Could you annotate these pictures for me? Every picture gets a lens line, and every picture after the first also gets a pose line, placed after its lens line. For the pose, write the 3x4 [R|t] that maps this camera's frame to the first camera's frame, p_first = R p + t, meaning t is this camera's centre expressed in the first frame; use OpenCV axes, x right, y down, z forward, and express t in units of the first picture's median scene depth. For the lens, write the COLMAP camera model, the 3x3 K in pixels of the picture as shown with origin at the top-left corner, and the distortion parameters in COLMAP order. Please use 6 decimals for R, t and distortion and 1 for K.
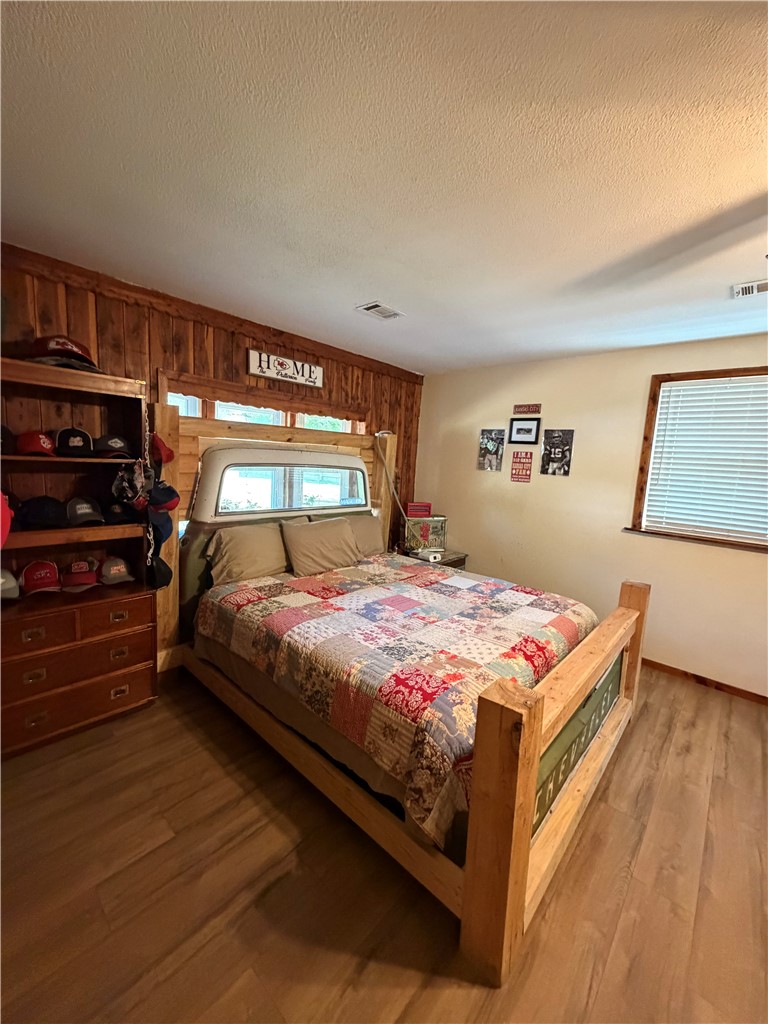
lens RADIAL K [[406.2, 0, 383.9], [0, 406.2, 509.8], [0, 0, 1]] dist [-0.000248, -0.000580]
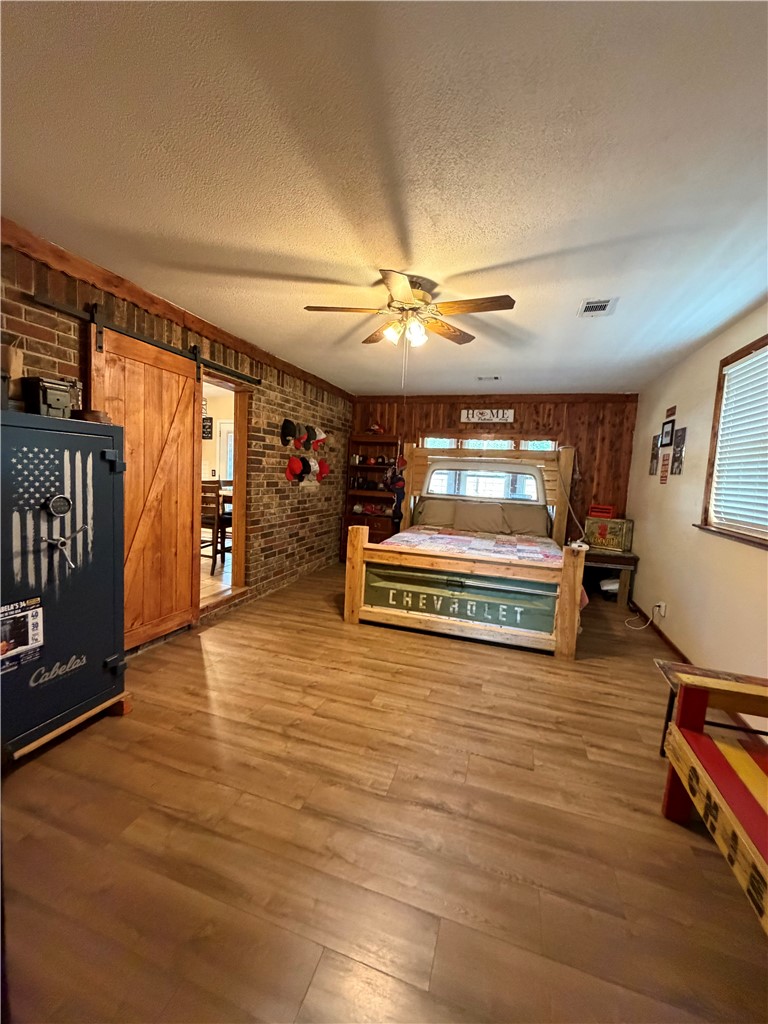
lens RADIAL K [[406.2, 0, 380.9], [0, 406.2, 508.9], [0, 0, 1]] dist [-0.000248, -0.000580]
pose [[0.409953, 0.048620, -0.910810, 1.154106], [-0.140767, 0.989987, -0.010512, 0.121610], [0.901179, 0.132521, 0.412692, -0.048341]]
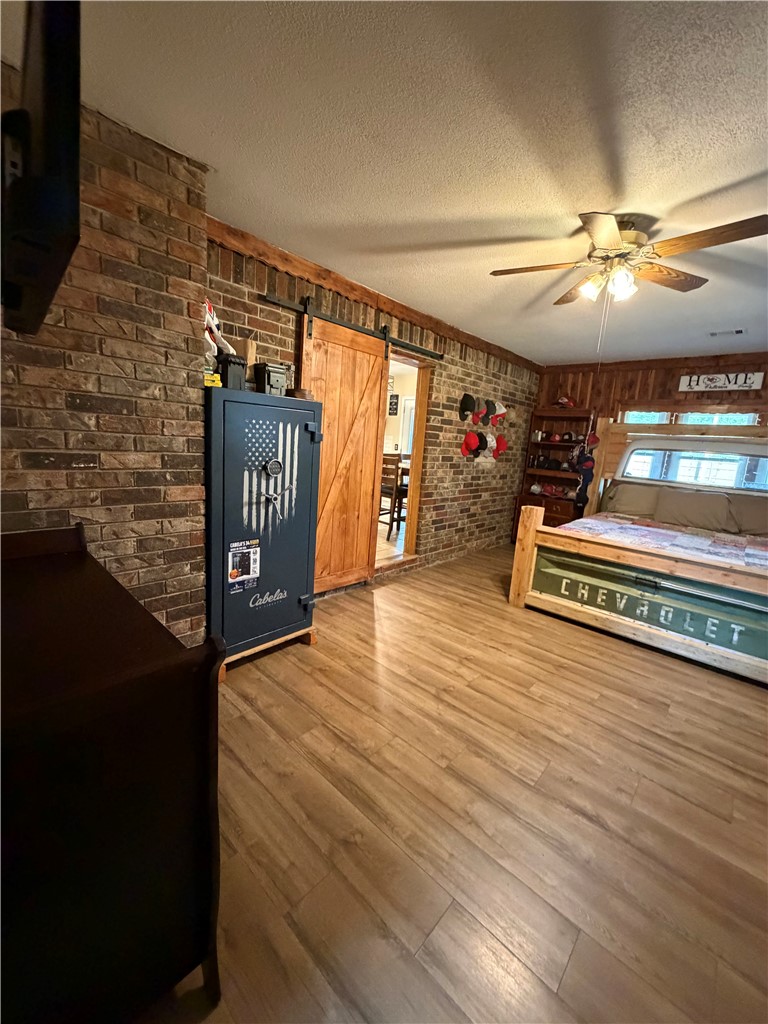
lens RADIAL K [[406.2, 0, 382.6], [0, 406.2, 509.0], [0, 0, 1]] dist [-0.000248, -0.000580]
pose [[-0.004476, 0.116971, -0.993125, 1.157838], [-0.194912, 0.973985, 0.115596, 0.126117], [0.980811, 0.194089, 0.018440, -0.034867]]
